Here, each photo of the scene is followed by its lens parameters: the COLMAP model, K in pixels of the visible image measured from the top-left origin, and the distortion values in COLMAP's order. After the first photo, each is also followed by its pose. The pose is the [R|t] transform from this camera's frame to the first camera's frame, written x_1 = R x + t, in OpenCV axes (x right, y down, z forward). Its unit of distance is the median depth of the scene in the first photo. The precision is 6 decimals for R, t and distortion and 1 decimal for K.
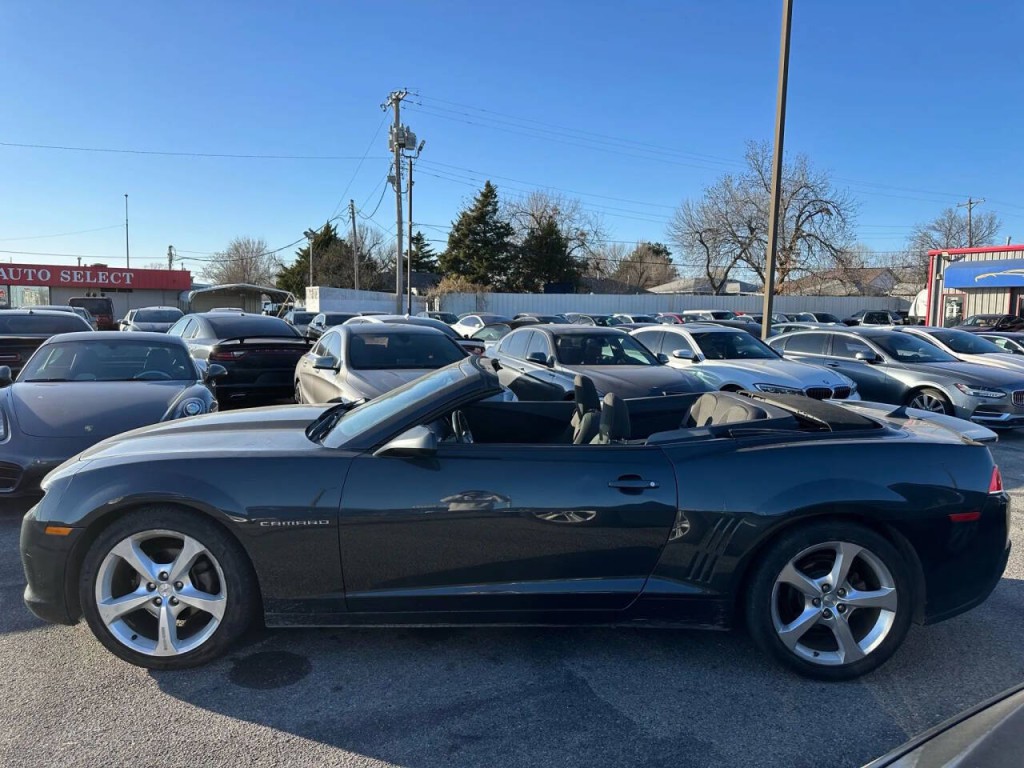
lens RADIAL K [[713.5, 0, 511.6], [0, 713.5, 379.1], [0, 0, 1]] dist [0.086209, -0.114018]
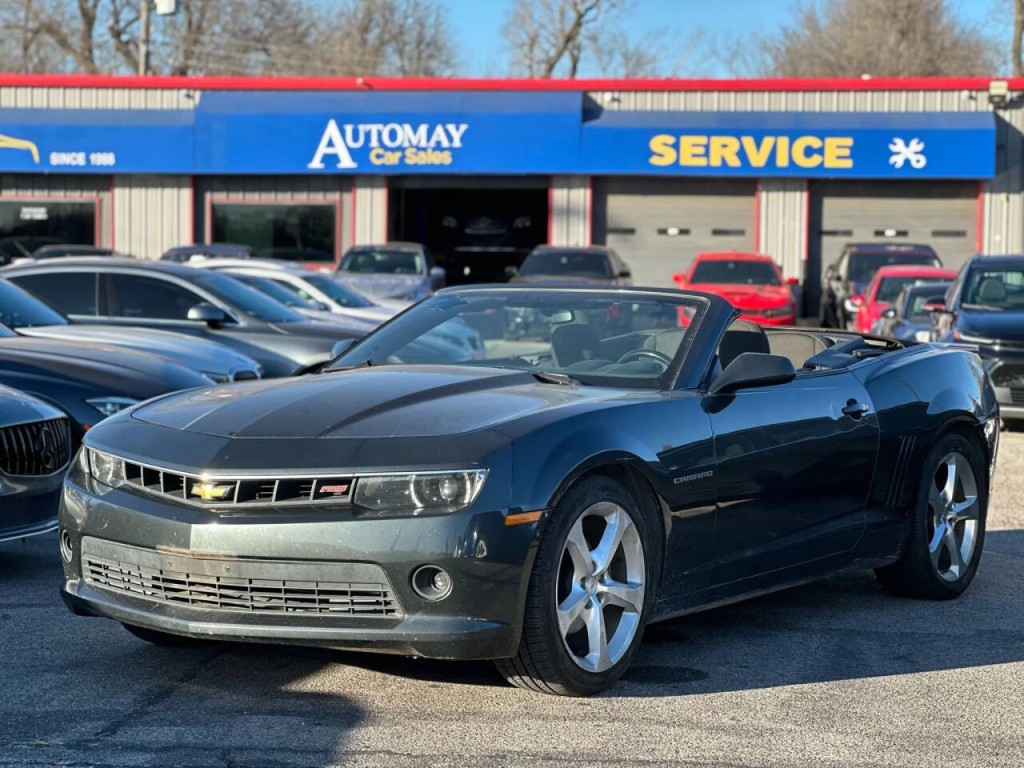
lens RADIAL K [[2324.0, 0, 508.1], [0, 2324.0, 382.0], [0, 0, 1]] dist [-0.035572, 2.677558]
pose [[0.564251, -0.052417, 0.823937, -0.743511], [0.076518, 0.997007, 0.011026, 0.014016], [-0.822049, 0.056825, 0.566574, -0.091383]]
